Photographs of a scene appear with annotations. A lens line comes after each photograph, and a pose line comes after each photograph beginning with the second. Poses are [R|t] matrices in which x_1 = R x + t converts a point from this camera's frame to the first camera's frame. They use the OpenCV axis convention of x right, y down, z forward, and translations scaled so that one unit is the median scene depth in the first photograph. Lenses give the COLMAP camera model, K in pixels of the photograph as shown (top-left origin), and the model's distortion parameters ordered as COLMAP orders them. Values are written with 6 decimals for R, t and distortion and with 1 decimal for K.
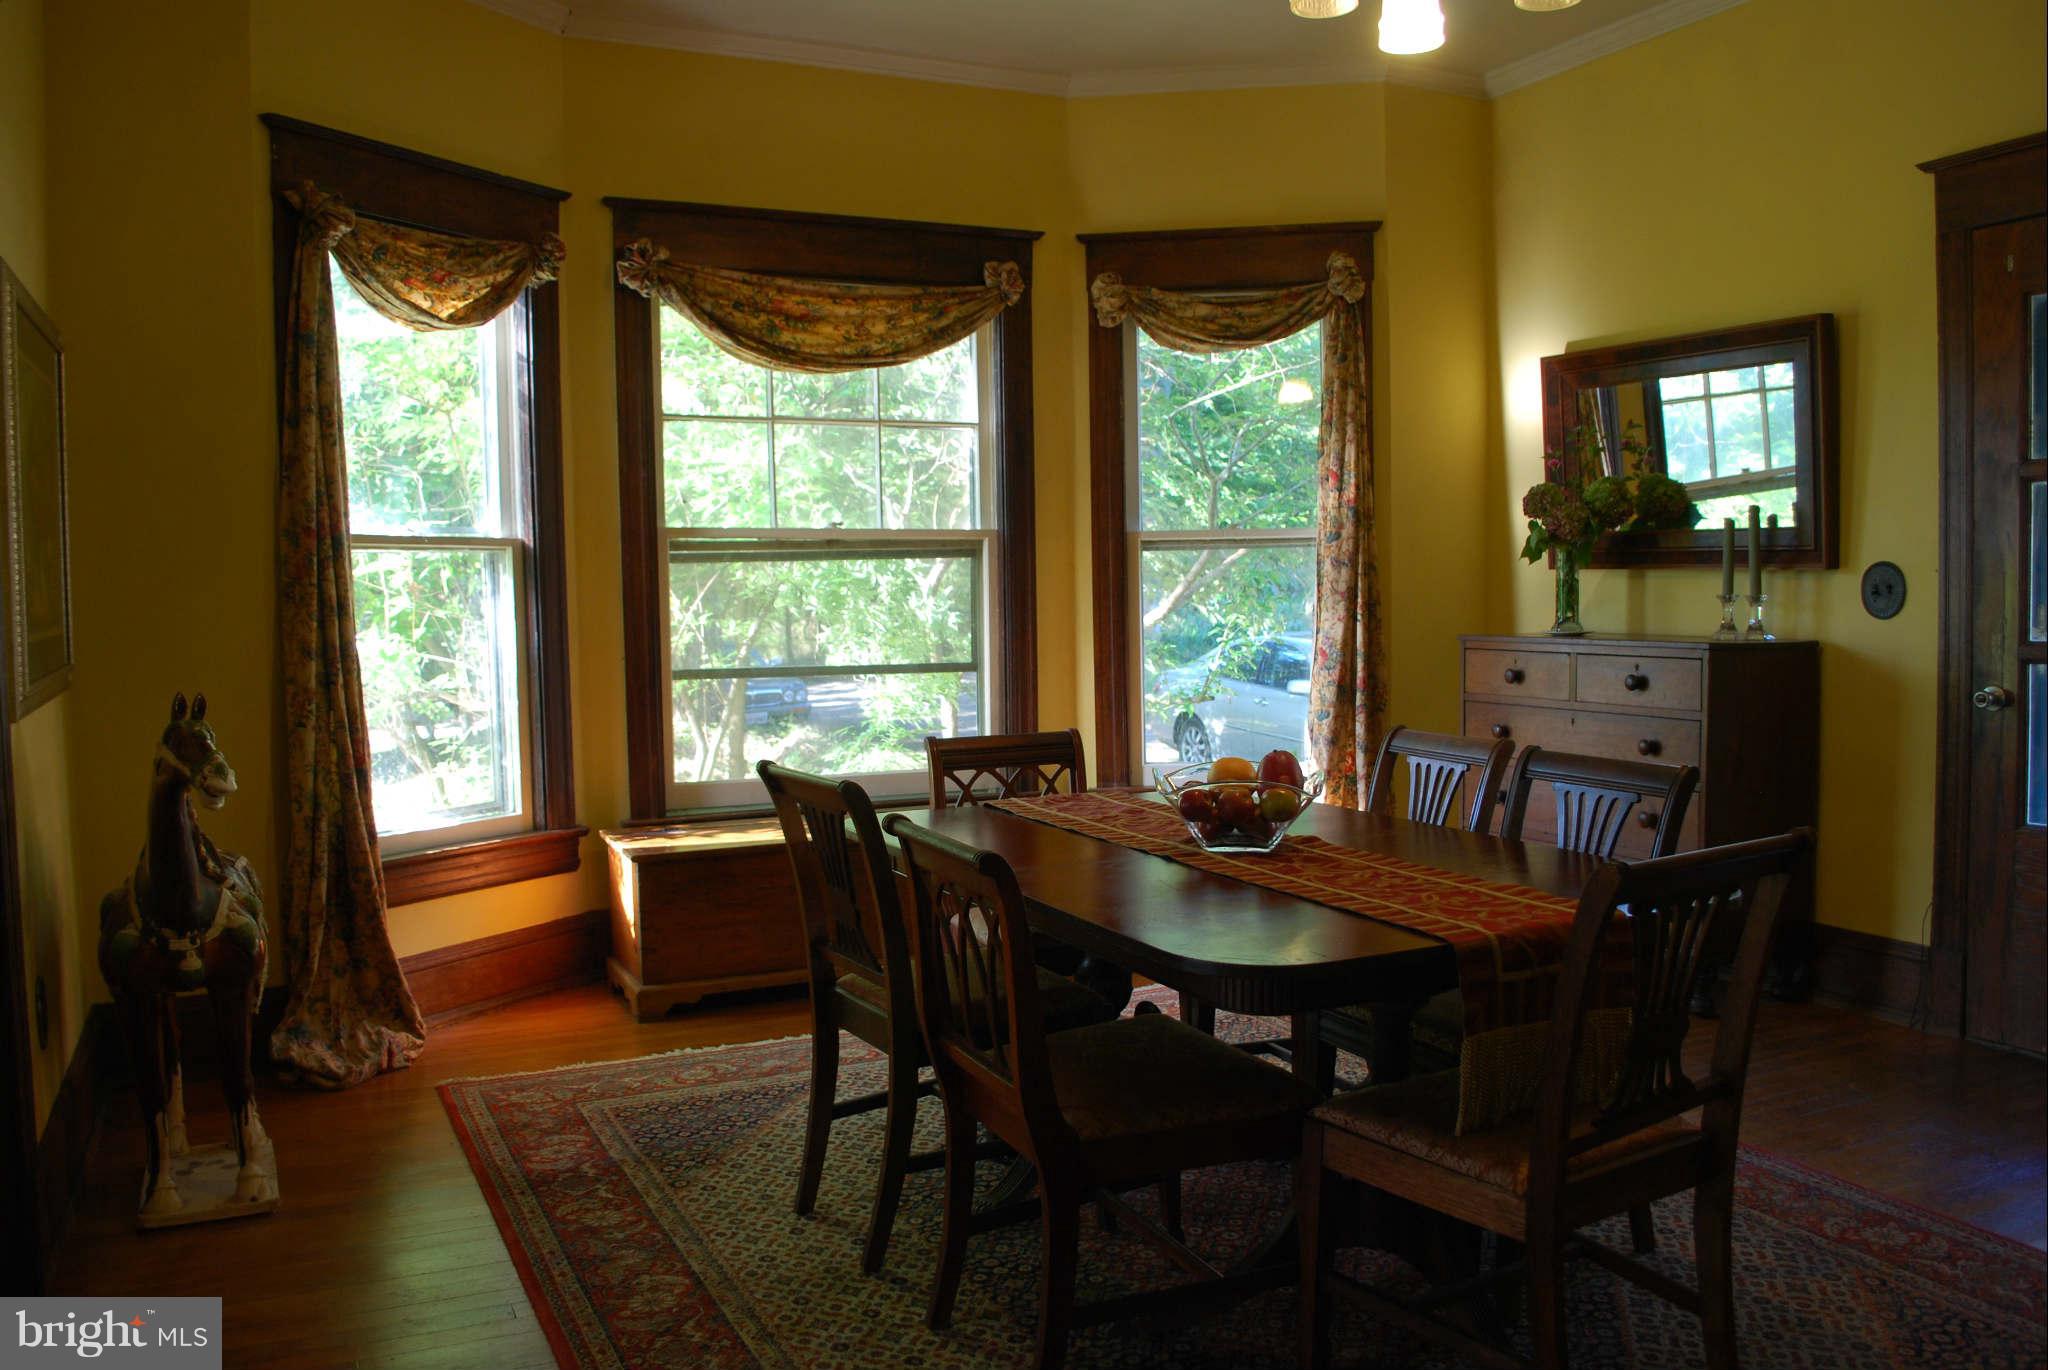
lens RADIAL K [[1615.7, 0, 1015.7], [0, 1615.7, 682.8], [0, 0, 1]] dist [-0.076878, 0.008284]
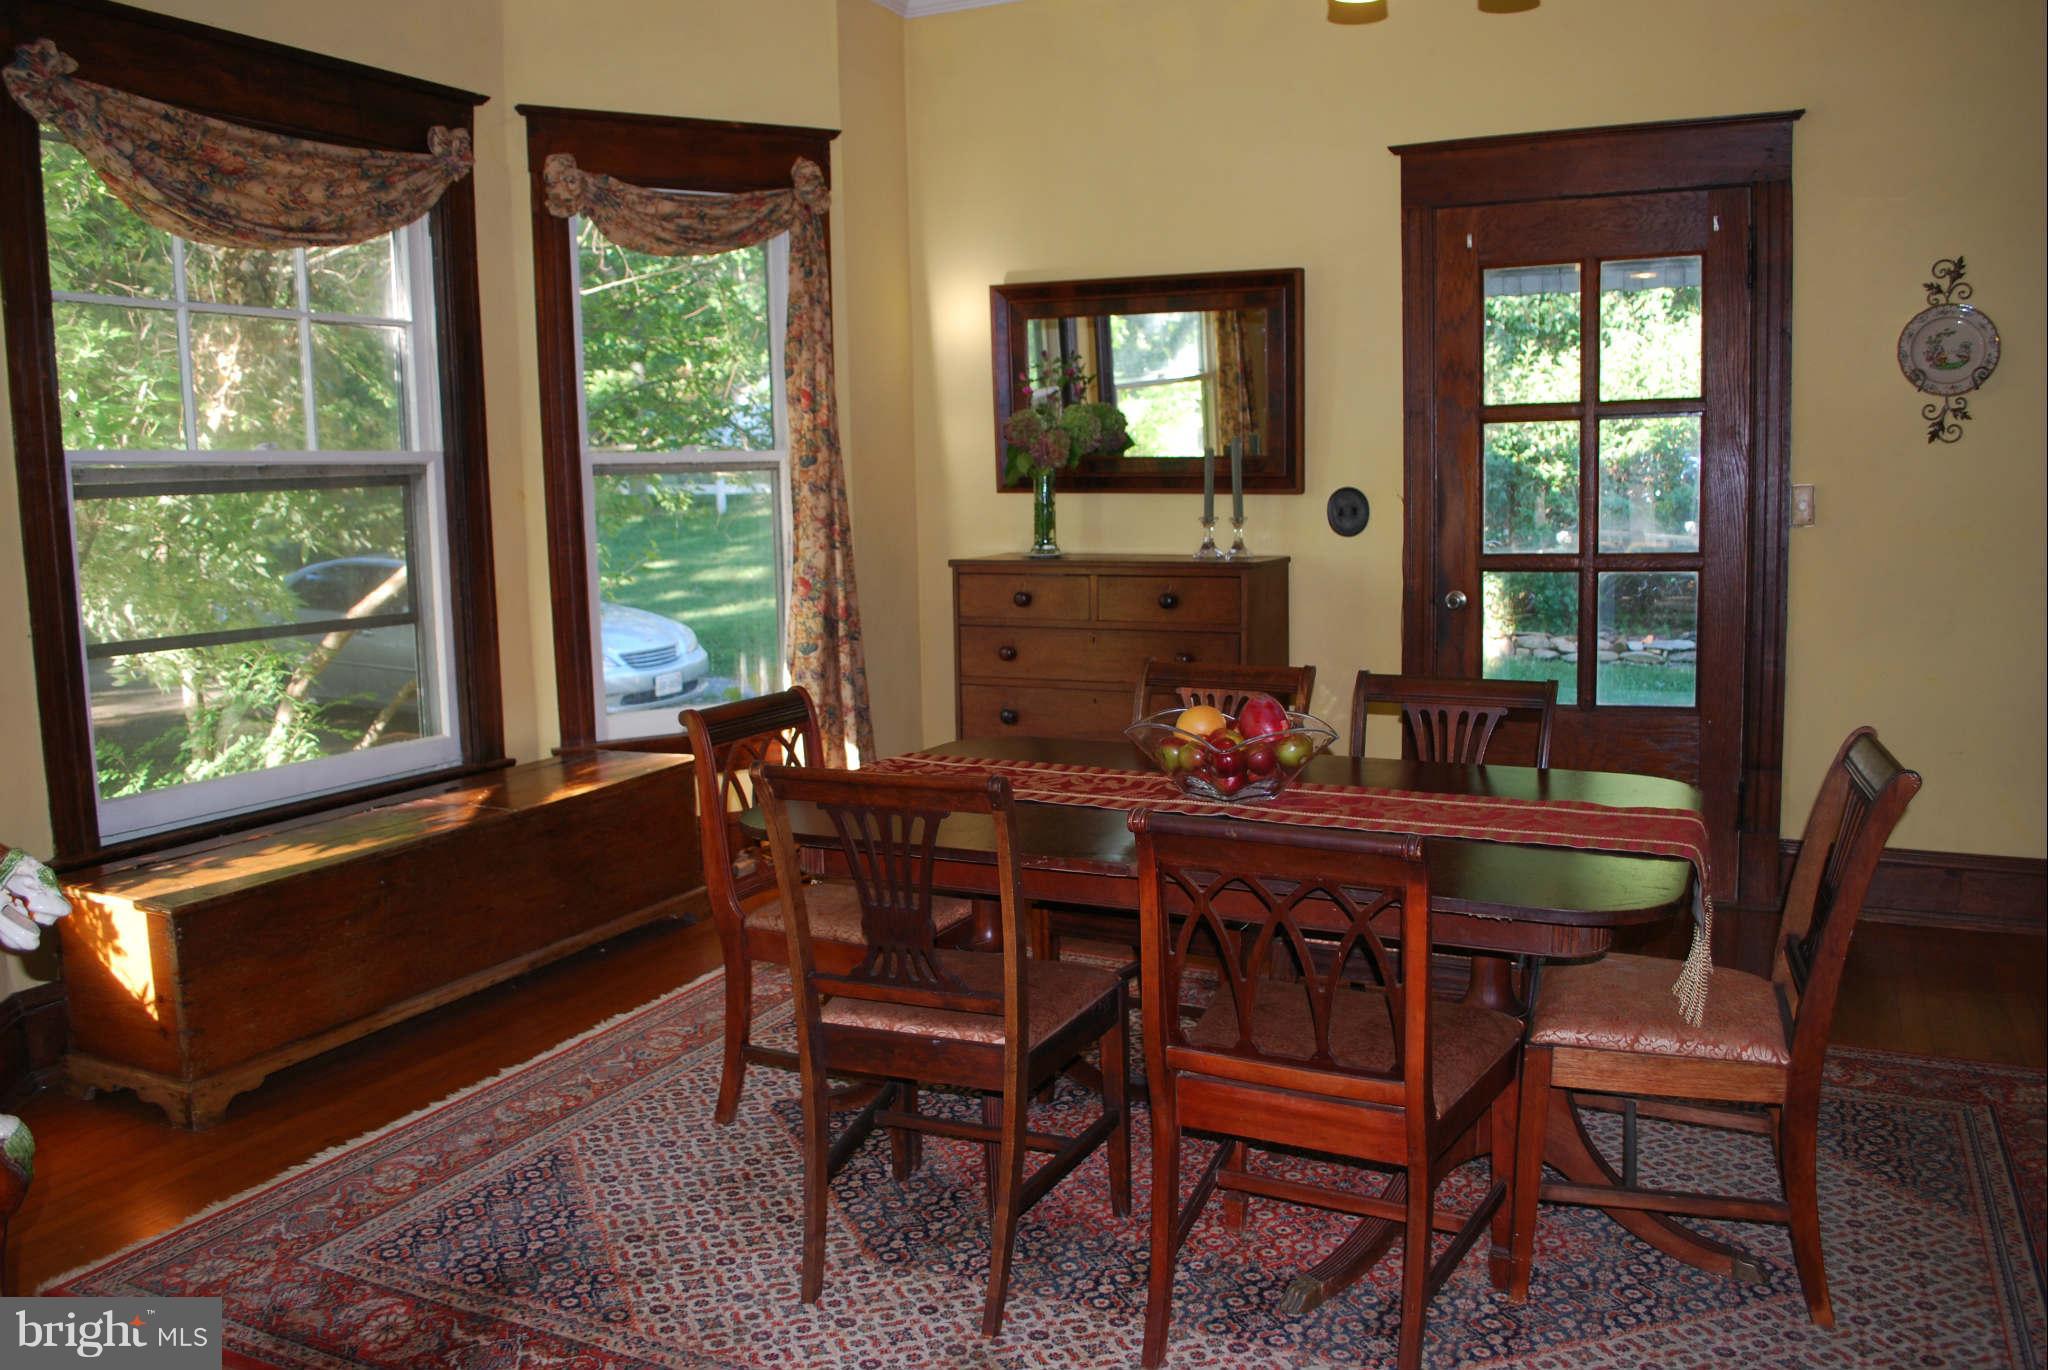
lens RADIAL K [[1615.7, 0, 1022.0], [0, 1615.7, 683.9], [0, 0, 1]] dist [-0.076878, 0.008284]
pose [[0.780933, -0.080575, 0.619396, -0.314287], [0.043966, 0.996276, 0.074170, -0.024991], [-0.623065, -0.030689, 0.781567, 0.175781]]
